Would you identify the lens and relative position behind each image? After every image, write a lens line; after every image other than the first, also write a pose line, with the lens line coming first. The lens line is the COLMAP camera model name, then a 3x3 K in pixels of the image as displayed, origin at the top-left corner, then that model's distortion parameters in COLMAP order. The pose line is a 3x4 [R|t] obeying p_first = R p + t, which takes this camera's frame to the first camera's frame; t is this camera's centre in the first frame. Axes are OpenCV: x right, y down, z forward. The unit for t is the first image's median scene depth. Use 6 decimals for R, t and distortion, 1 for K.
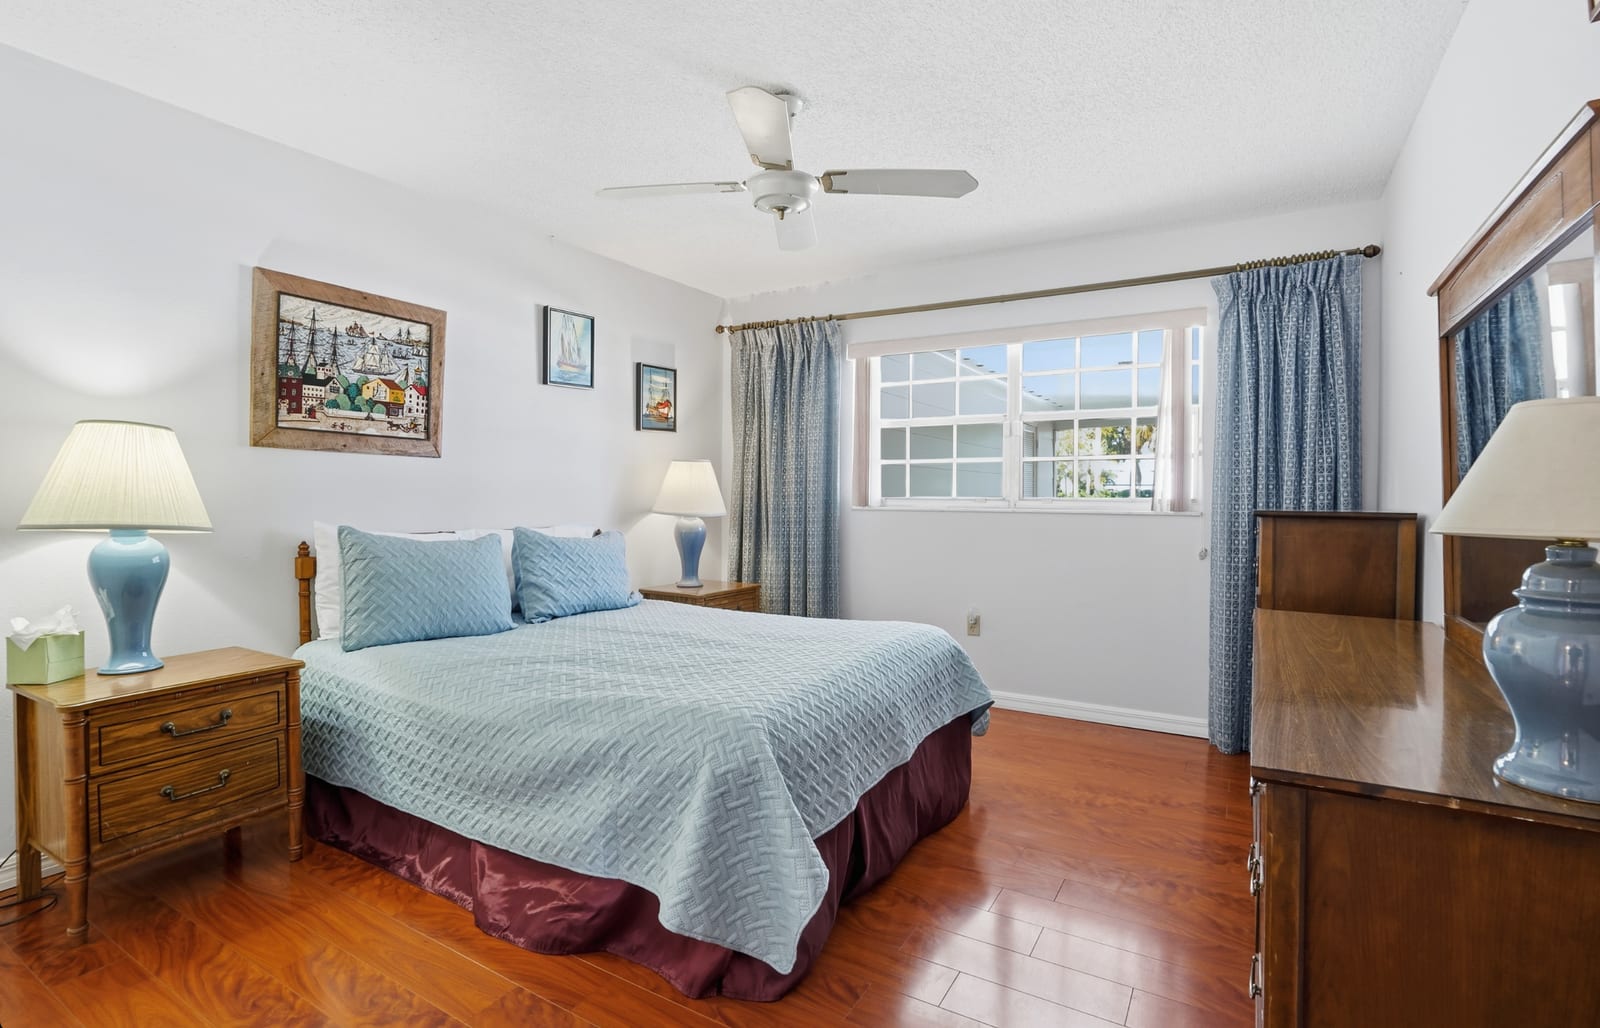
lens RADIAL K [[764.5, 0, 796.0], [0, 764.5, 509.9], [0, 0, 1]] dist [-0.056426, 0.024966]
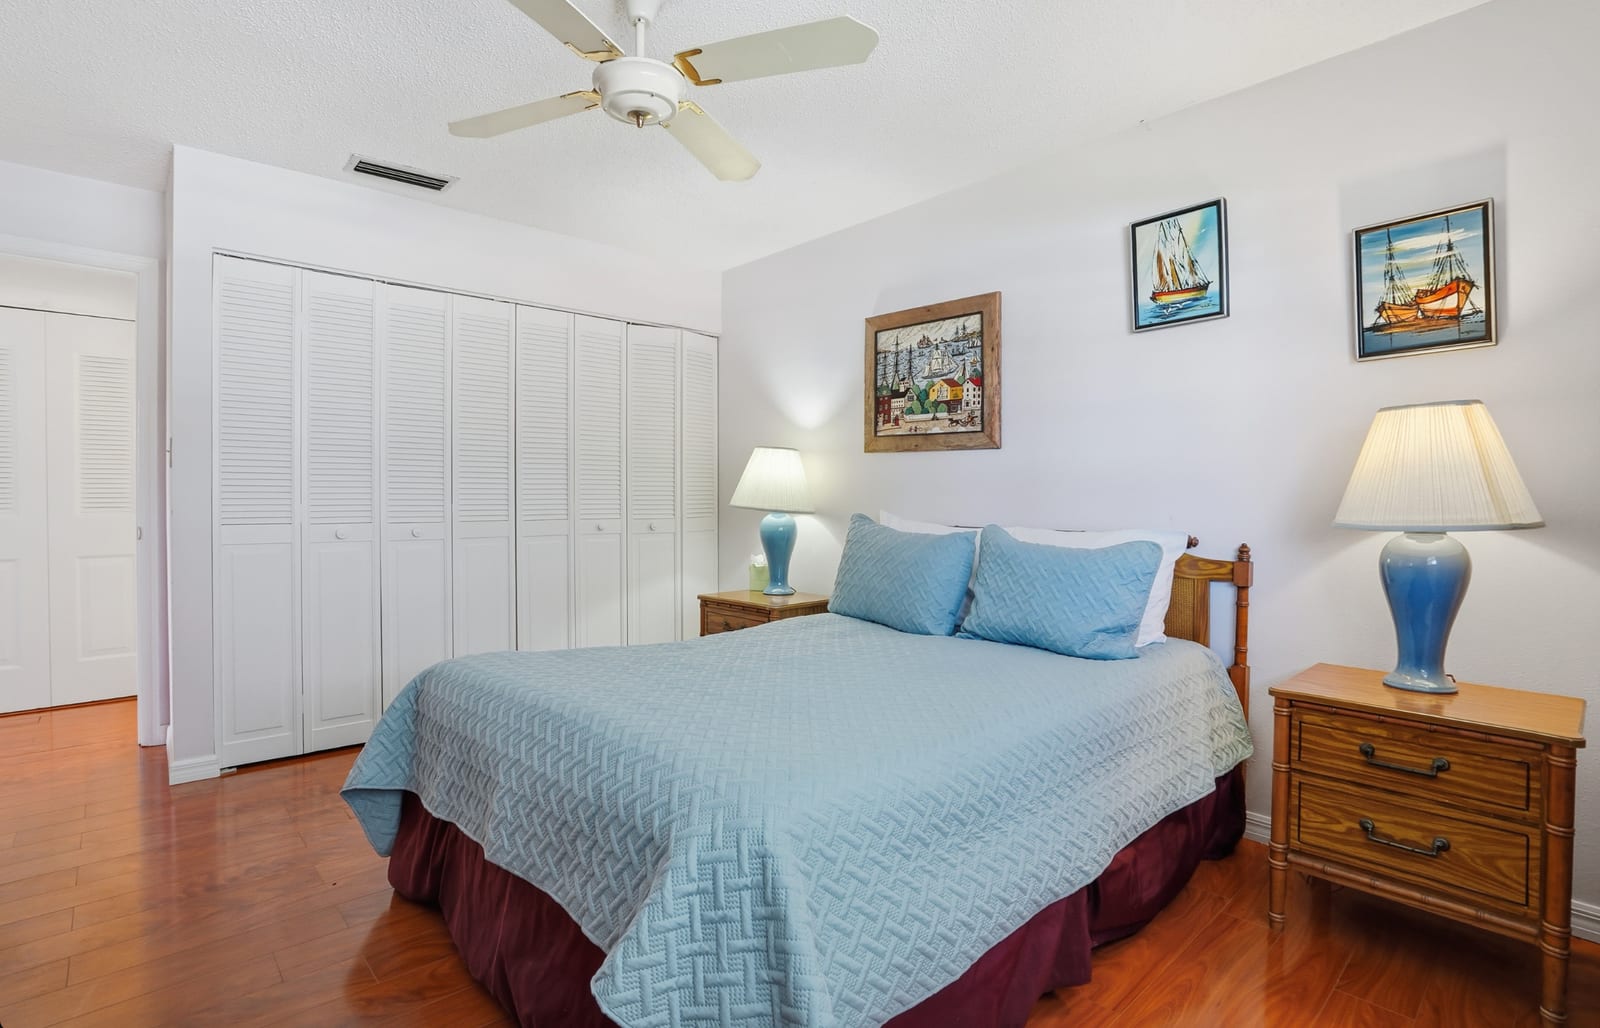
lens RADIAL K [[764.5, 0, 796.0], [0, 764.5, 509.9], [0, 0, 1]] dist [-0.056426, 0.024966]
pose [[-0.279904, 0.005680, -0.960011, 0.540745], [-0.031565, 0.999387, 0.015116, 0.000426], [0.959509, 0.034534, -0.279553, 1.101887]]
